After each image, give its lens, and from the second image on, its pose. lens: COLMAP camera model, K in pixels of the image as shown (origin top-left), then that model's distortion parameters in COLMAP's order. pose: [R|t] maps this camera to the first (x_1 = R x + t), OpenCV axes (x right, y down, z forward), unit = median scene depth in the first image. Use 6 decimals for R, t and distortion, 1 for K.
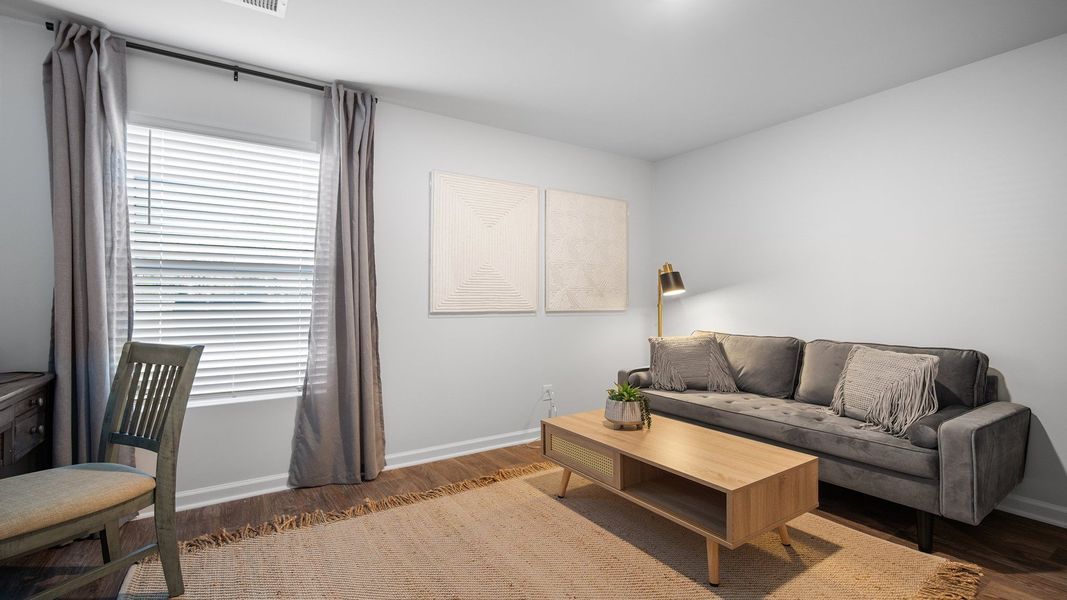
lens RADIAL K [[466.5, 0, 534.2], [0, 466.5, 297.0], [0, 0, 1]] dist [-0.000233, 0.000423]
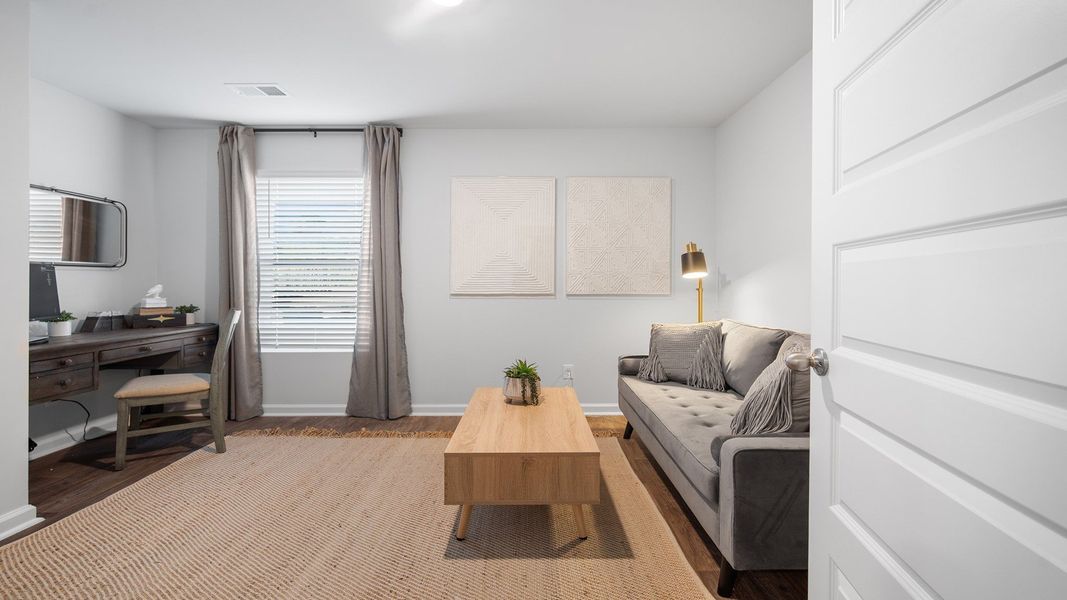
lens RADIAL K [[466.5, 0, 532.7], [0, 466.5, 291.5], [0, 0, 1]] dist [-0.000233, 0.000423]
pose [[0.838835, 0.006672, -0.544345, 0.724284], [0.004245, 0.999814, 0.018797, 0.005166], [0.544369, -0.018078, 0.838651, 0.112579]]
